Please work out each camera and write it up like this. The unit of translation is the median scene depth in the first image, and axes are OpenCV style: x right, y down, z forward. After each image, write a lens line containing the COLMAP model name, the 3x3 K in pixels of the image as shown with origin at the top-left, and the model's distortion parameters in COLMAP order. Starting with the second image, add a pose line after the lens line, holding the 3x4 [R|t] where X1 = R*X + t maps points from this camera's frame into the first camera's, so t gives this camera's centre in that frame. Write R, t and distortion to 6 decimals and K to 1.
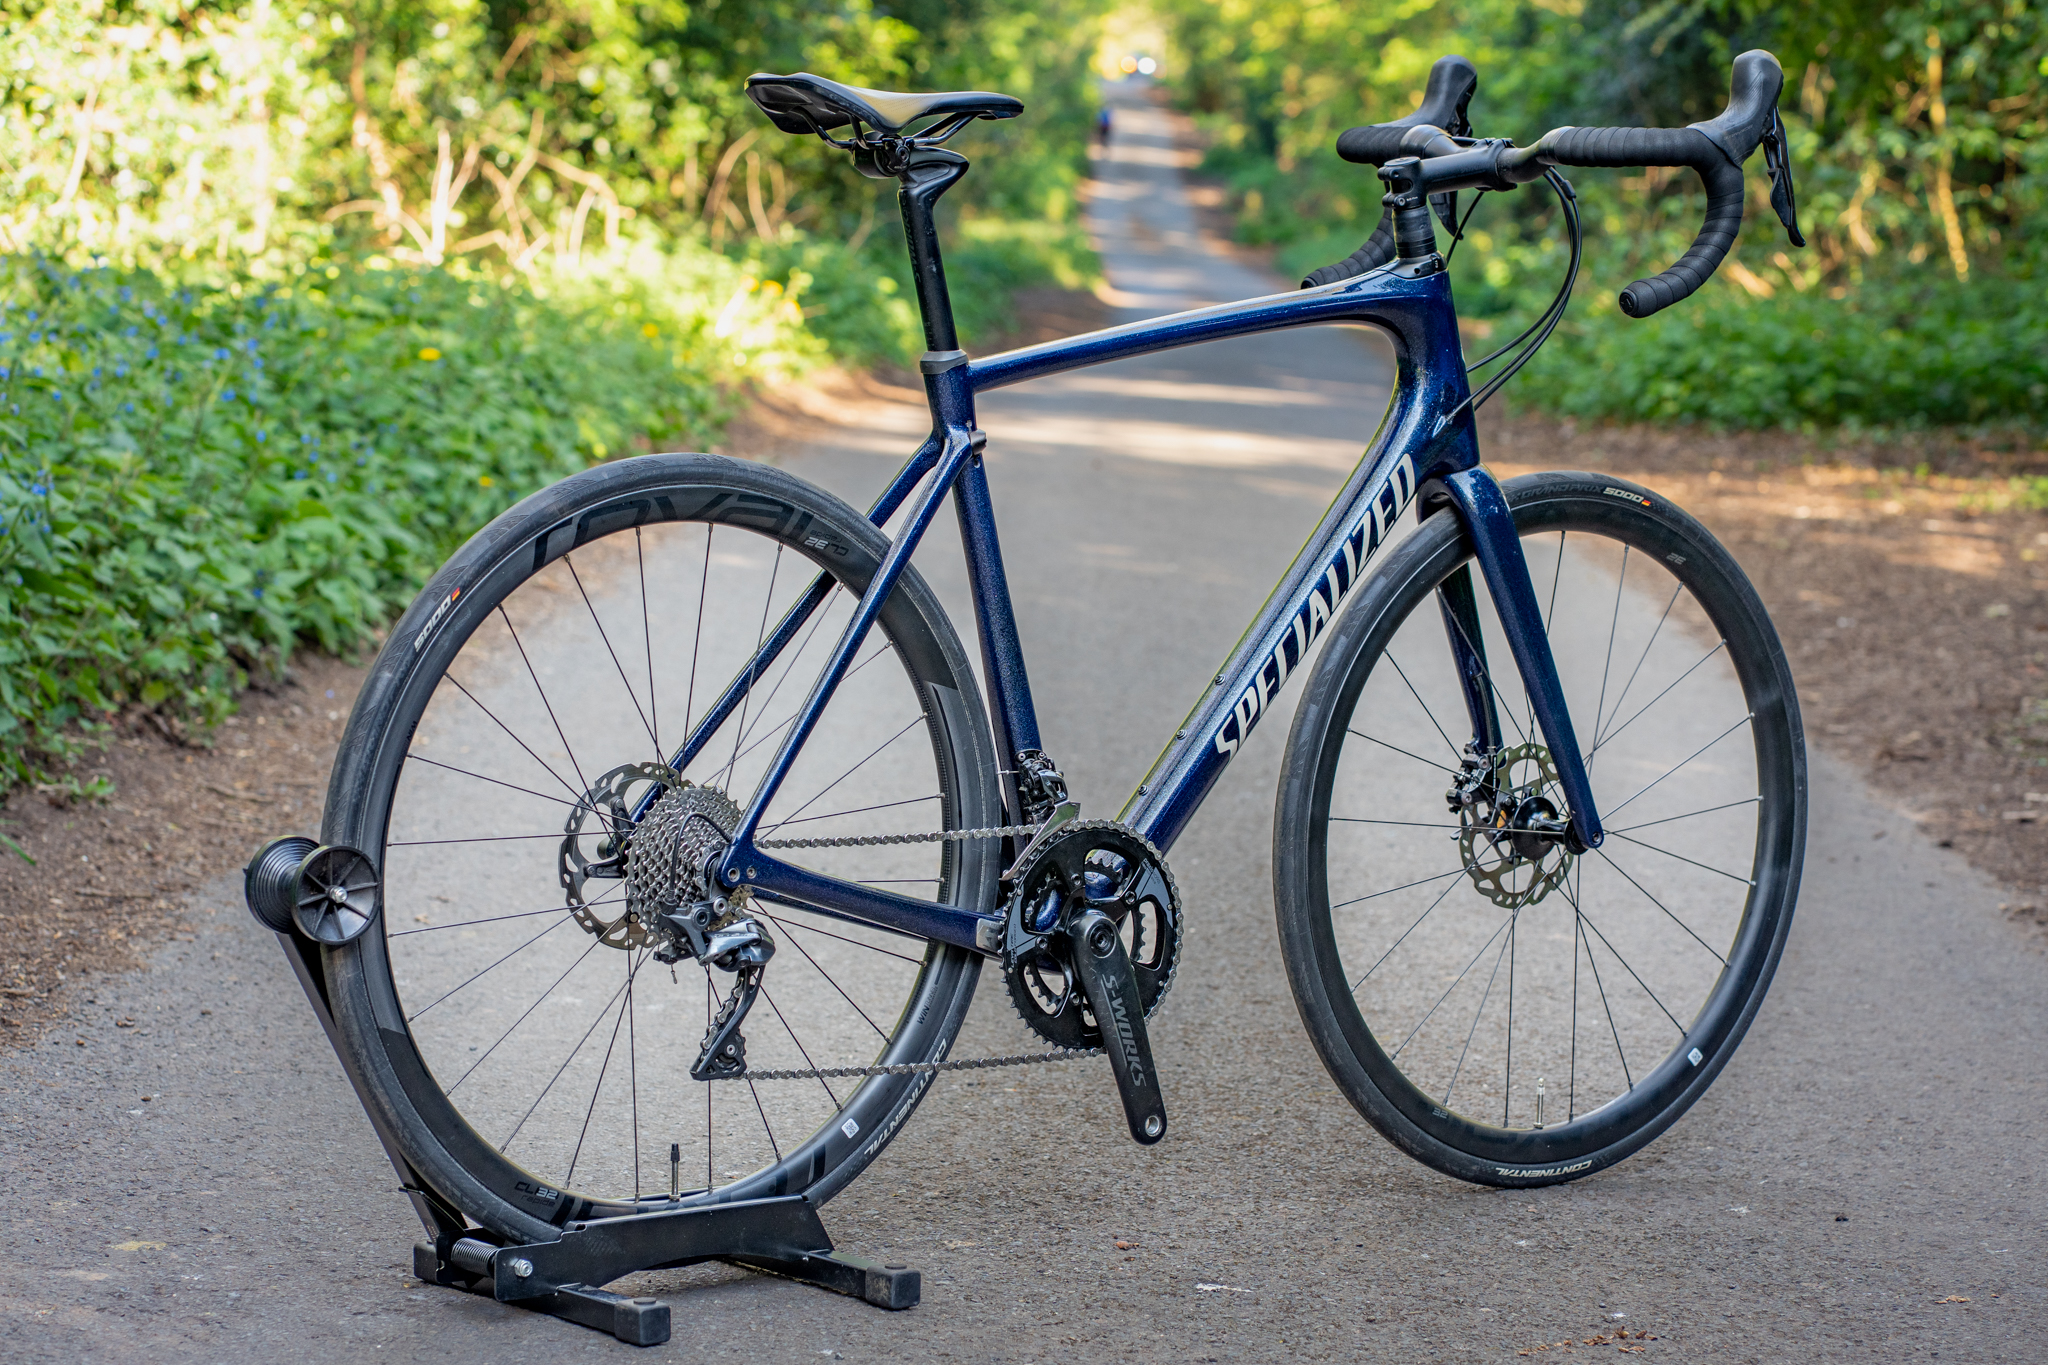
lens RADIAL K [[5512.7, 0, 1024.0], [0, 5512.7, 682.5], [0, 0, 1]] dist [0.172875, -2.171995]
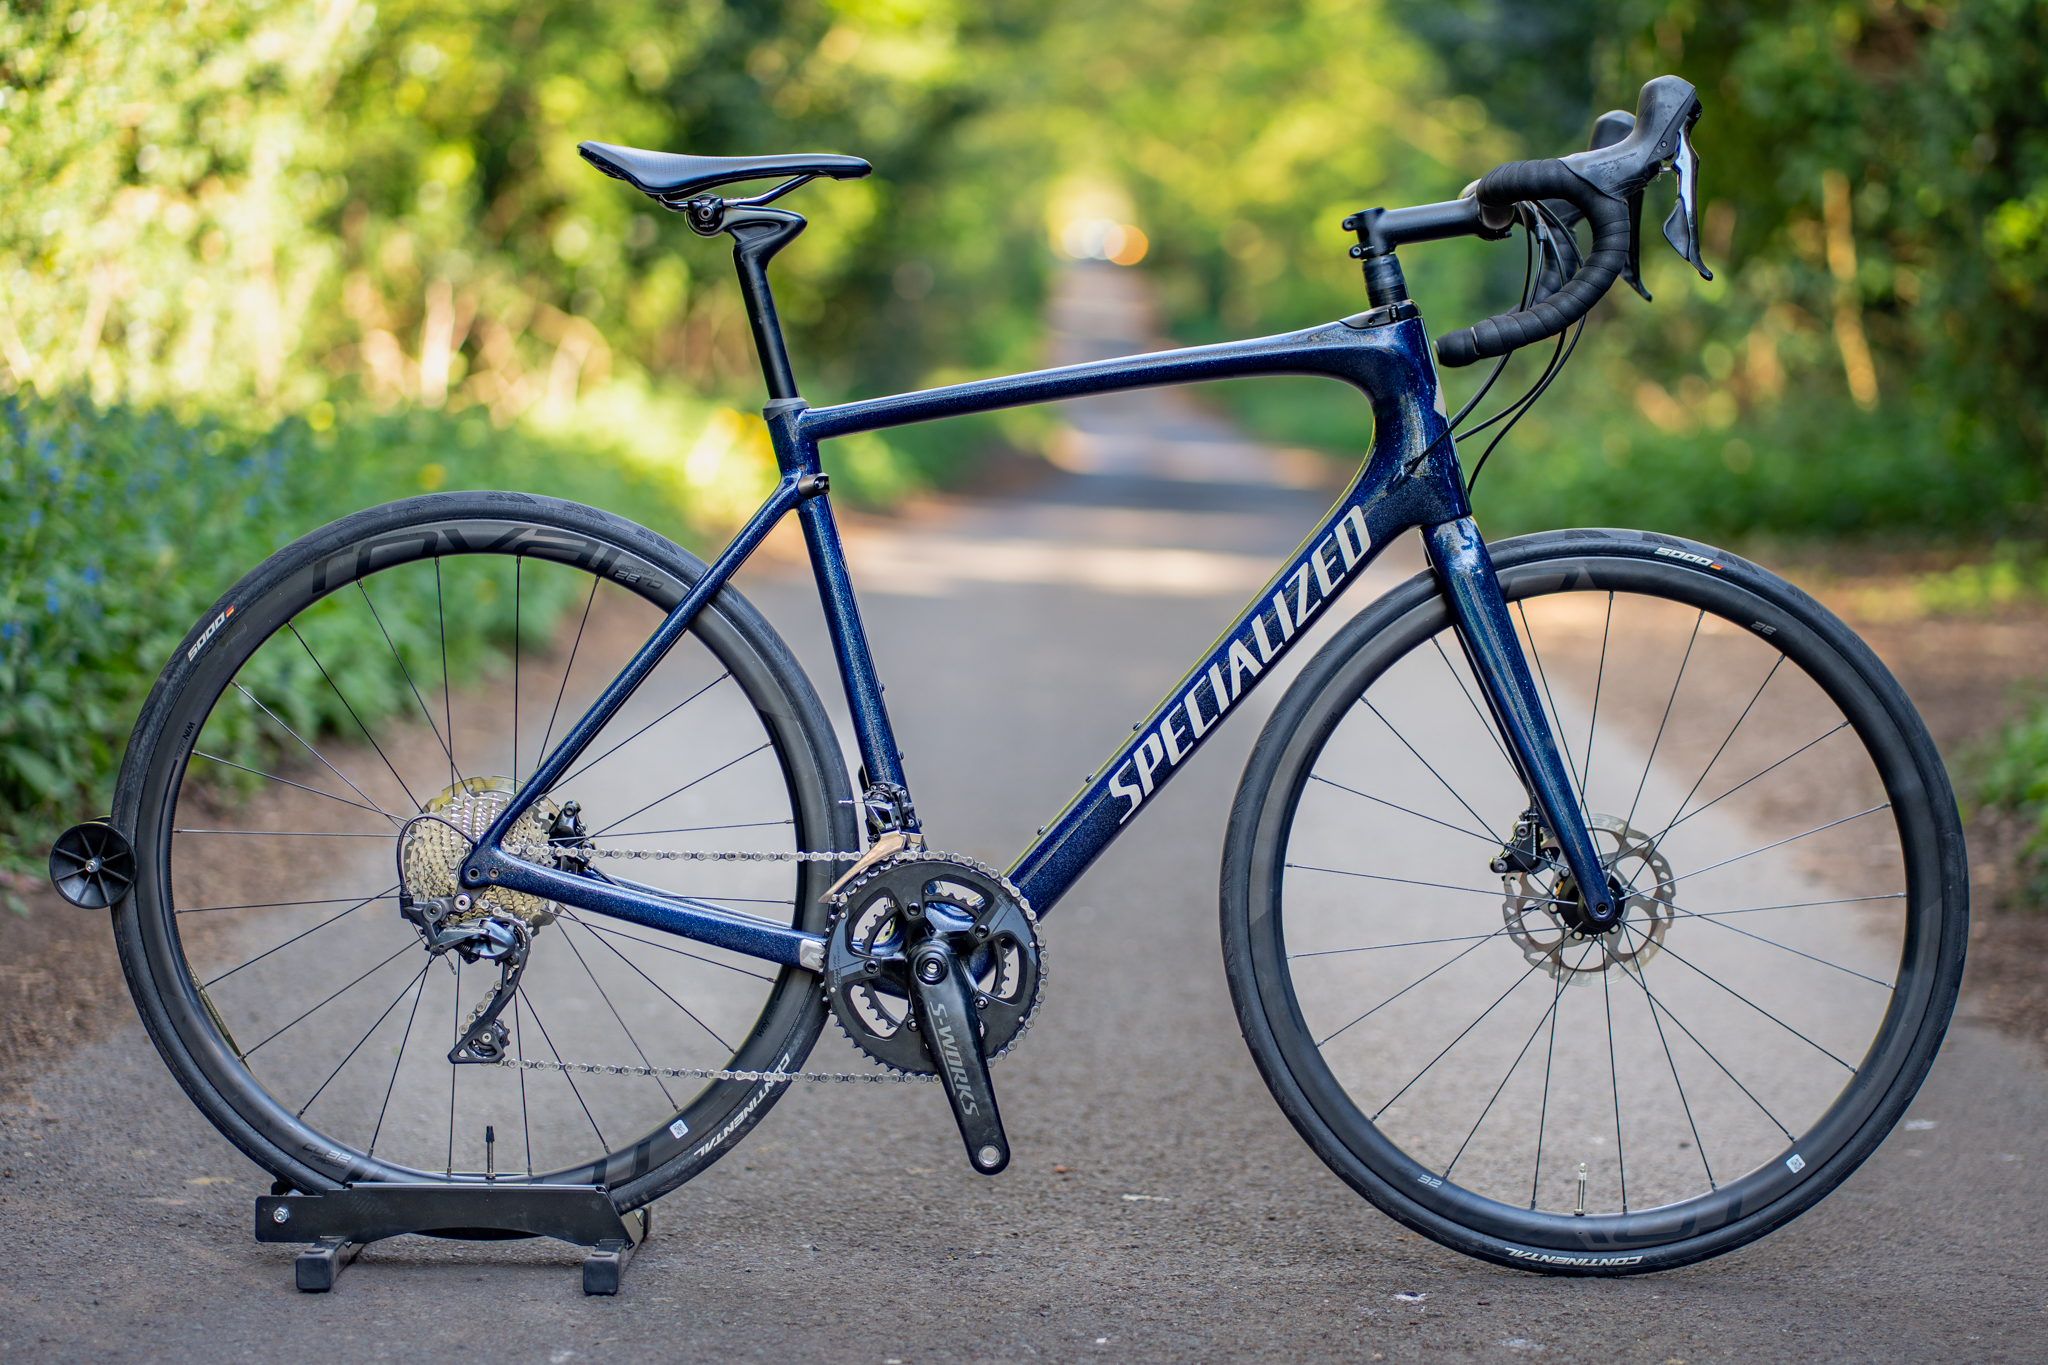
lens RADIAL K [[5283.9, 0, 1085.1], [0, 5283.9, 682.4], [0, 0, 1]] dist [0.140791, -1.858868]
pose [[0.999713, -0.016576, 0.017294, 0.002492], [0.017022, 0.999518, -0.025946, 0.012899], [-0.016856, 0.026233, 0.999514, -0.050736]]
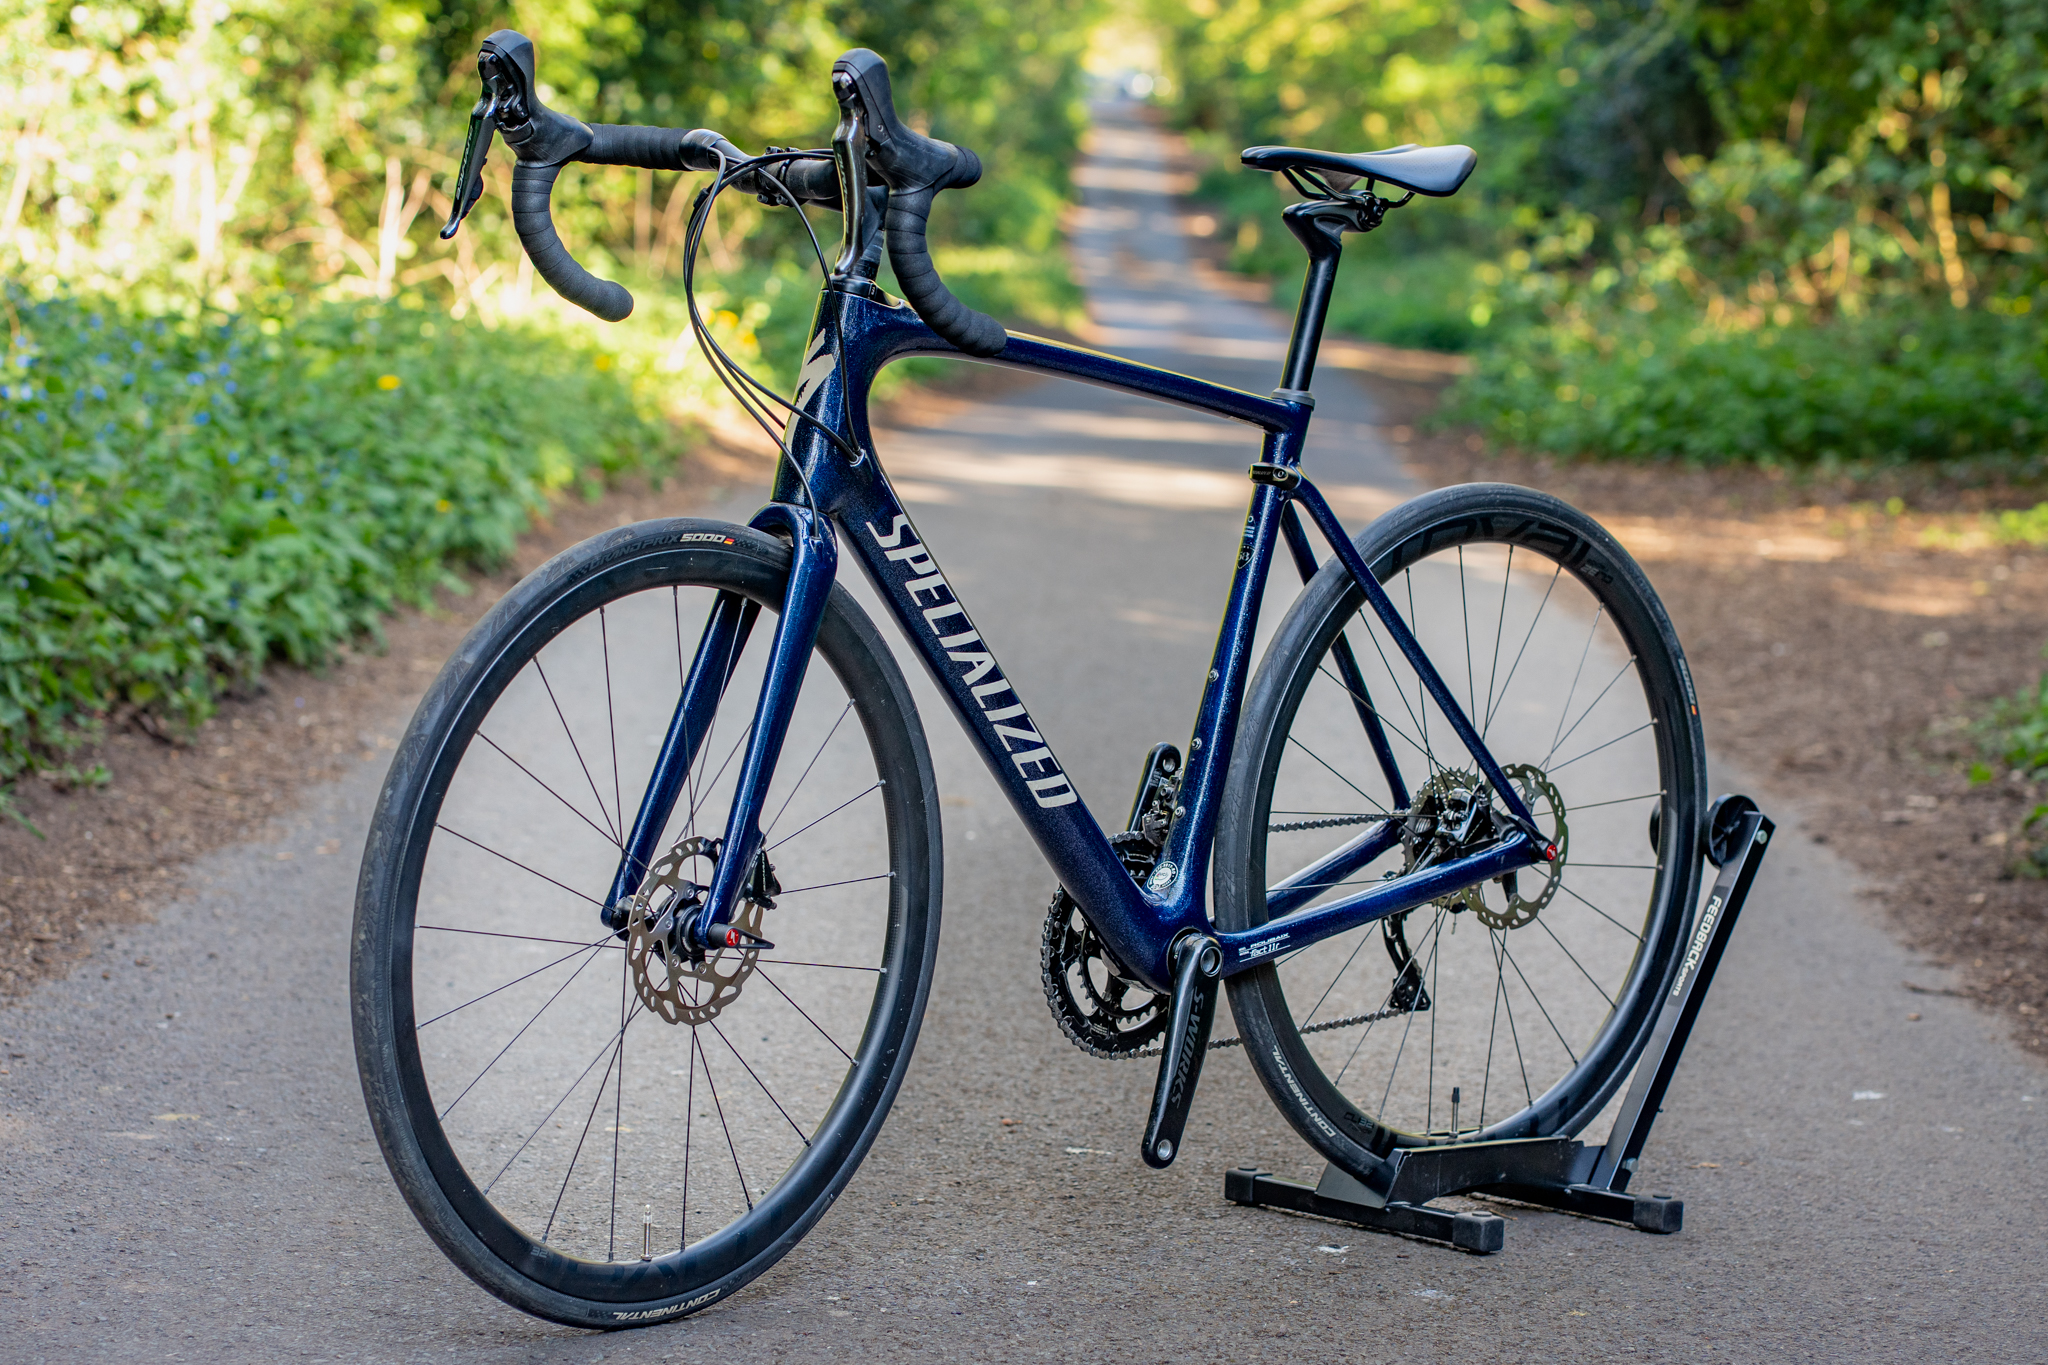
lens RADIAL K [[5915.4, 0, 1024.0], [0, 5915.4, 682.5], [0, 0, 1]] dist [0.138654, -1.256265]
pose [[0.999991, 0.001439, 0.003877, 0.007368], [-0.001398, 0.999943, -0.010561, 0.009529], [-0.003892, 0.010556, 0.999937, -0.121178]]
